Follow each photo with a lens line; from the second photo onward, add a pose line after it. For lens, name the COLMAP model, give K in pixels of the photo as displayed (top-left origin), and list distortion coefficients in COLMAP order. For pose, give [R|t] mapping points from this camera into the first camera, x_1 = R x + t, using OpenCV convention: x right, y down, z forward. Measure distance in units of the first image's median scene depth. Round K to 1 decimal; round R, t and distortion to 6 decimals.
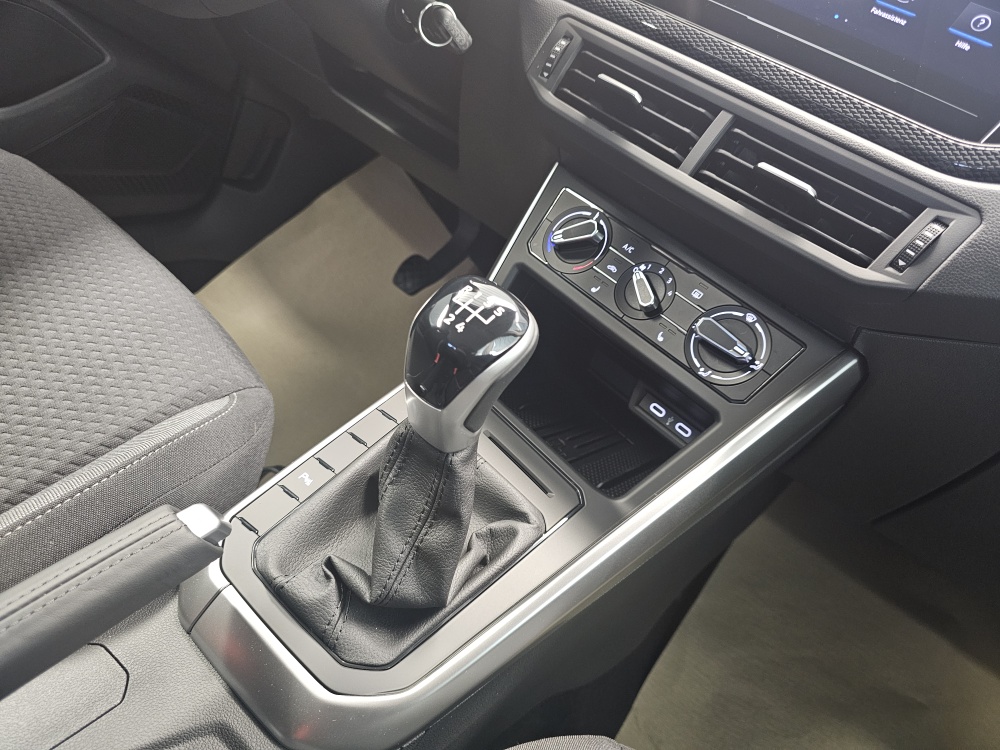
lens RADIAL K [[685.8, 0, 496.8], [0, 685.8, 371.2], [0, 0, 1]] dist [0.054810, -0.057369]
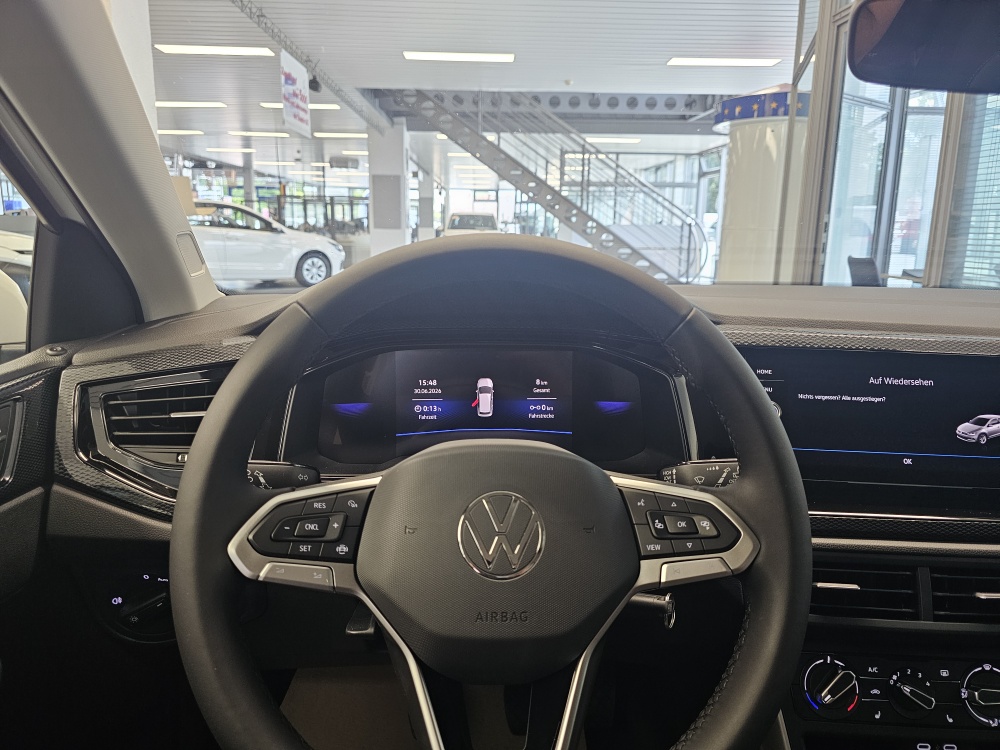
lens RADIAL K [[685.8, 0, 499.7], [0, 685.8, 358.8], [0, 0, 1]] dist [0.054810, -0.057369]
pose [[0.709161, -0.475802, 0.520291, -0.742204], [0.567336, 0.823233, -0.020443, -1.101708], [-0.418594, 0.309677, 0.853744, 0.043924]]
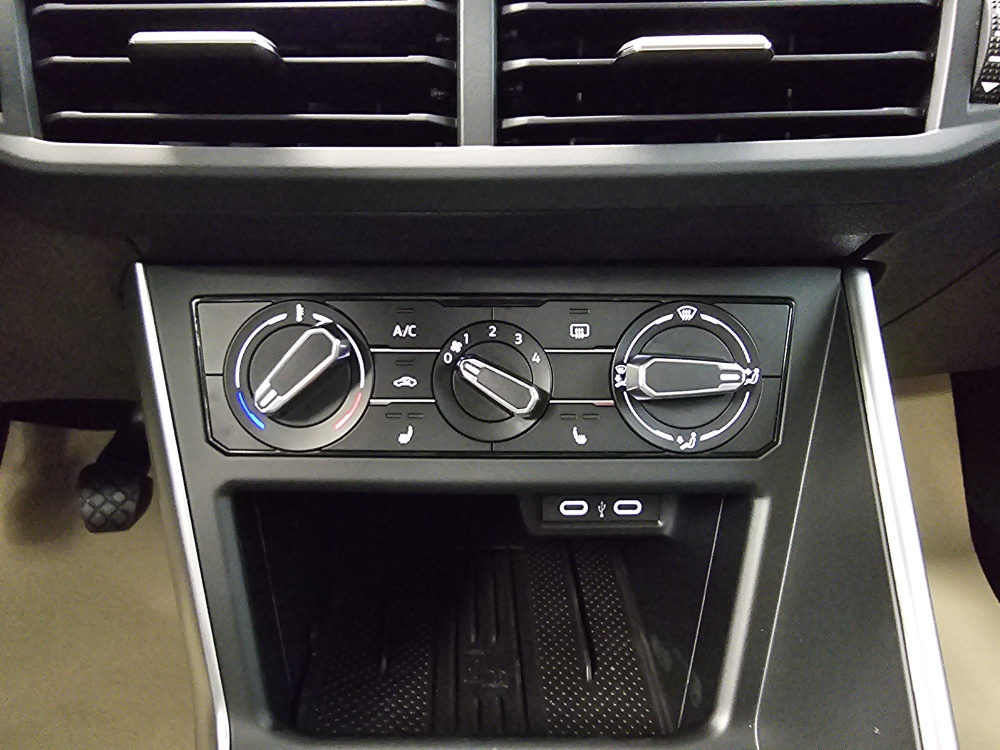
lens RADIAL K [[695.9, 0, 451.9], [0, 695.9, 380.6], [0, 0, 1]] dist [0.011559, -0.008900]
pose [[0.661494, -0.628863, 0.408604, -0.013912], [0.588059, 0.773075, 0.237785, -0.276423], [-0.465415, 0.082990, 0.881193, 0.607038]]
